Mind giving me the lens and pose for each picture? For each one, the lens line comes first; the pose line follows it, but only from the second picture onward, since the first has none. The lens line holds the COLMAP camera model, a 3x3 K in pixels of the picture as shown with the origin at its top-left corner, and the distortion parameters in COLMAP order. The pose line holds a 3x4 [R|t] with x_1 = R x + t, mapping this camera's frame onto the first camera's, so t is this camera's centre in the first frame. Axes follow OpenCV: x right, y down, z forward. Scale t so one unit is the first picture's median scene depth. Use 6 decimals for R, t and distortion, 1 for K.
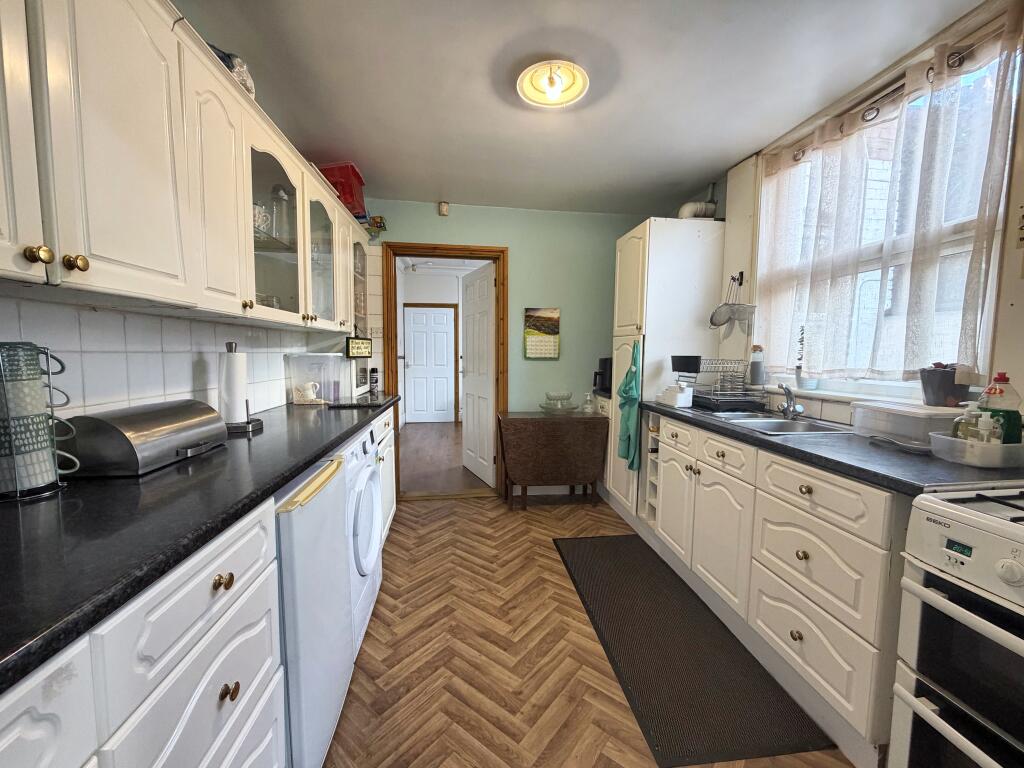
lens RADIAL K [[407.6, 0, 513.9], [0, 407.6, 386.5], [0, 0, 1]] dist [-0.000786, -0.000064]
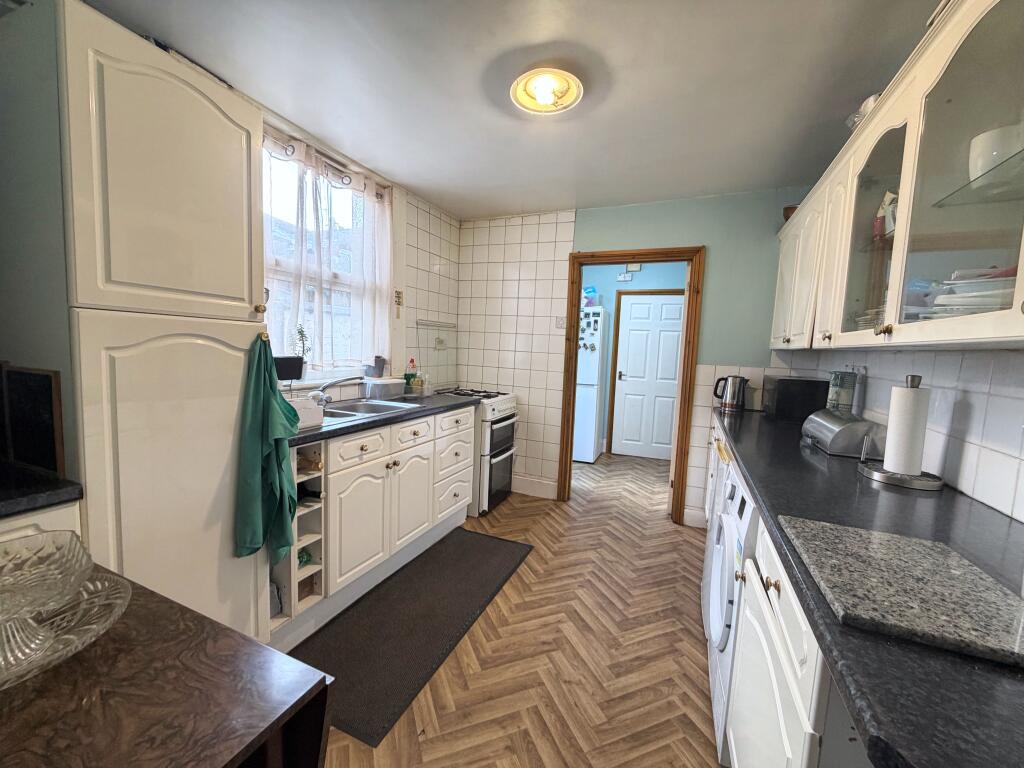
lens RADIAL K [[407.6, 0, 512.2], [0, 407.6, 383.5], [0, 0, 1]] dist [-0.000786, -0.000064]
pose [[-0.864739, -0.089042, 0.494266, -0.371518], [-0.005977, 0.985913, 0.167154, -0.202722], [-0.502187, 0.141591, -0.853089, 1.910687]]
